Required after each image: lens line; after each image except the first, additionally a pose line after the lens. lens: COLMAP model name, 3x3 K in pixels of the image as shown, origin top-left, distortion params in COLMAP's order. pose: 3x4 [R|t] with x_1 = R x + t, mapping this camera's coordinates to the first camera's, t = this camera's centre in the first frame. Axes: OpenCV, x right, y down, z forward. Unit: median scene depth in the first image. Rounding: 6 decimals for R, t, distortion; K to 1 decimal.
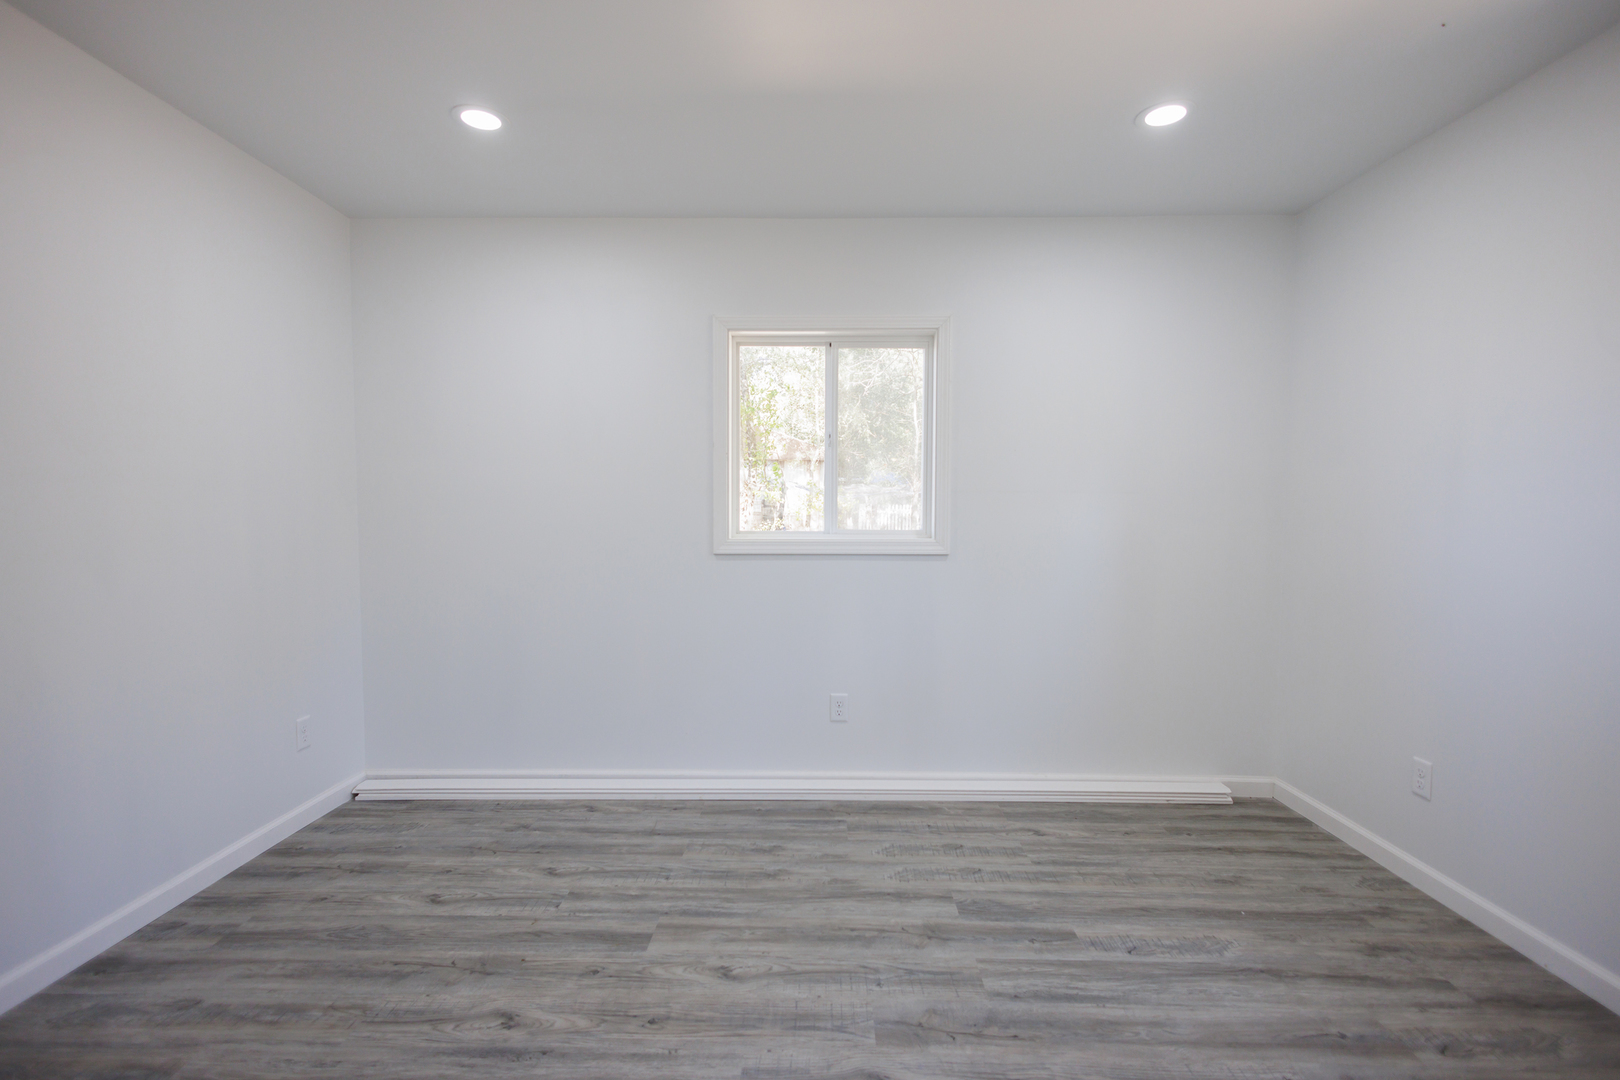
lens RADIAL K [[746.1, 0, 801.7], [0, 746.1, 535.4], [0, 0, 1]] dist [0.009622, -0.000676]
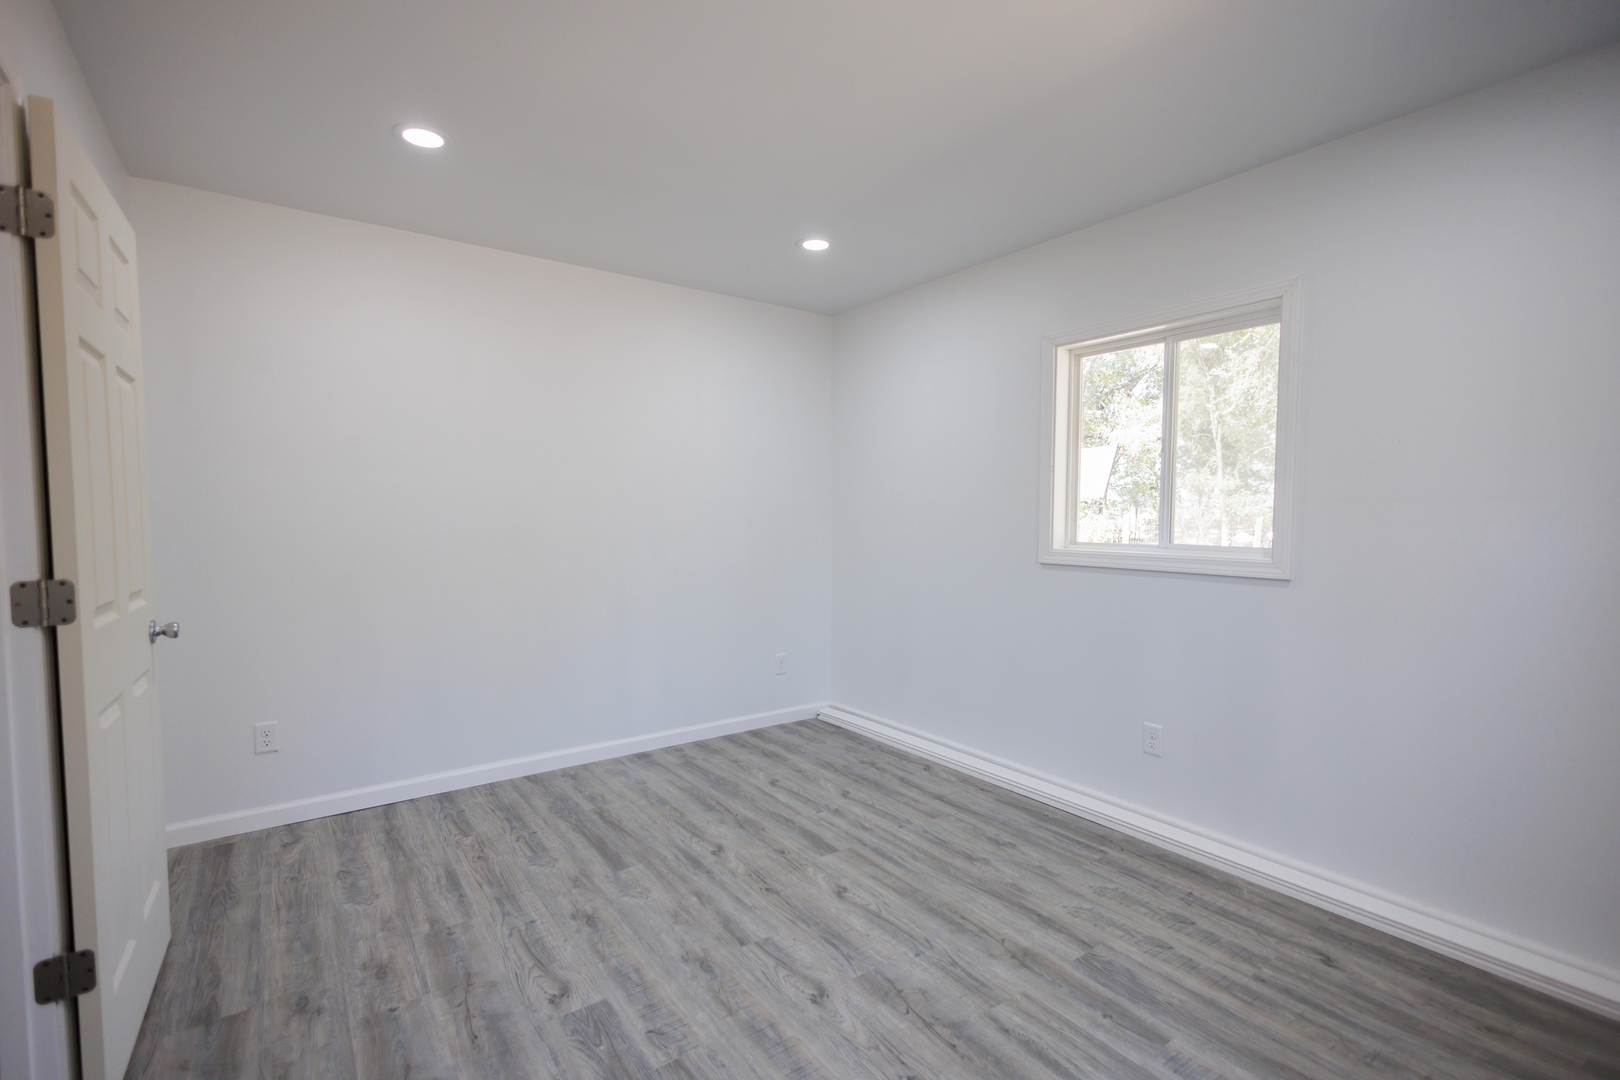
lens RADIAL K [[727.9, 0, 810.0], [0, 727.9, 540.0], [0, 0, 1]] dist [0.011423, -0.000092]
pose [[0.607321, 0.031239, -0.793842, 0.634084], [-0.030550, 0.999406, 0.015955, -0.017718], [0.793869, 0.014562, 0.607914, 0.158741]]
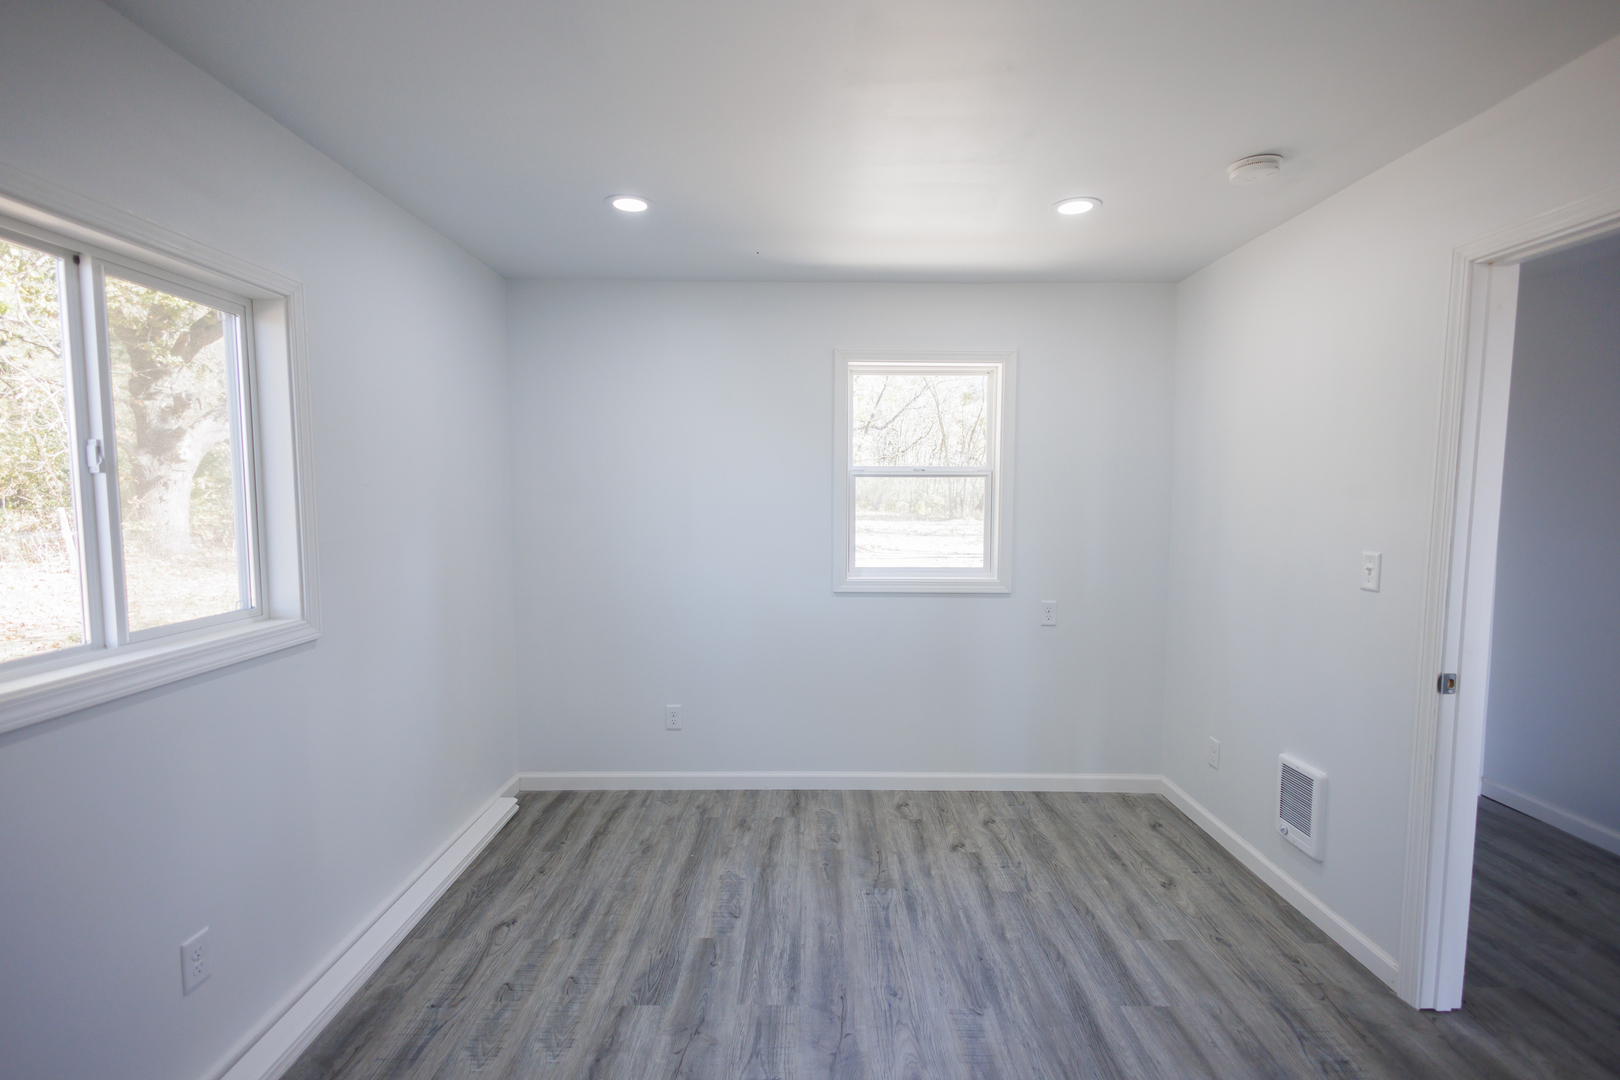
lens RADIAL K [[746.1, 0, 801.7], [0, 746.1, 535.4], [0, 0, 1]] dist [0.009622, -0.000676]
pose [[-0.013336, -0.064504, 0.997828, -0.612012], [0.037432, 0.997185, 0.064963, -0.120135], [-0.999210, 0.038217, -0.010884, 0.714762]]
